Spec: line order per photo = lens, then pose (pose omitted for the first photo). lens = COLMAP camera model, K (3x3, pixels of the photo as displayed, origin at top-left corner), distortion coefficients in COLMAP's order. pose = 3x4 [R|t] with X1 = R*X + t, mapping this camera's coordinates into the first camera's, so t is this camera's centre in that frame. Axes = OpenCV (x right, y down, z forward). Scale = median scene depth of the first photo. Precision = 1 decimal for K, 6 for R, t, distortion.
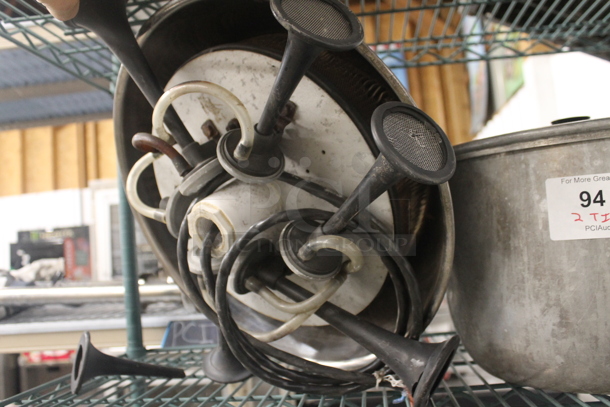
lens RADIAL K [[567.3, 0, 305.0], [0, 567.3, 203.5], [0, 0, 1]] dist [-0.084923, 0.011067]
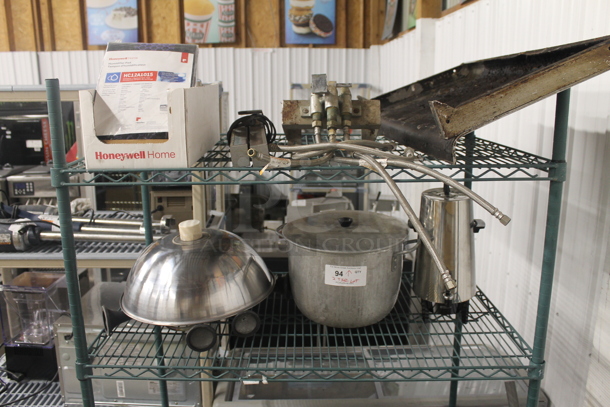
lens RADIAL K [[523.3, 0, 305.0], [0, 523.3, 203.5], [0, 0, 1]] dist [-0.124794, 0.112721]
pose [[0.990348, 0.041799, 0.132147, -0.089426], [-0.079788, 0.951547, 0.296972, -1.258646], [-0.113331, -0.304649, 0.945698, -1.681225]]
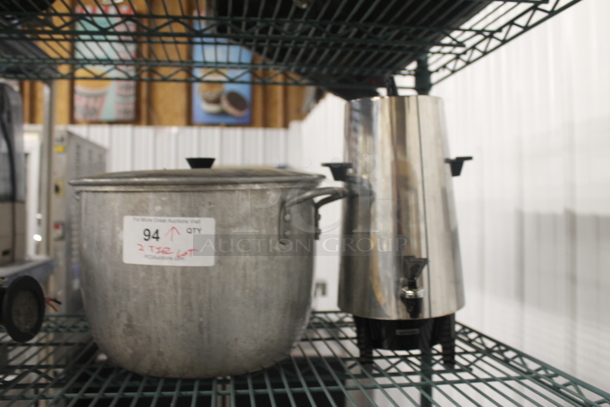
lens RADIAL K [[567.3, 0, 305.0], [0, 567.3, 203.5], [0, 0, 1]] dist [-0.084923, 0.011067]
pose [[0.964939, 0.079609, 0.250112, 0.525311], [-0.098051, 0.993239, 0.062143, -0.201560], [-0.243474, -0.084488, 0.966221, -0.380672]]
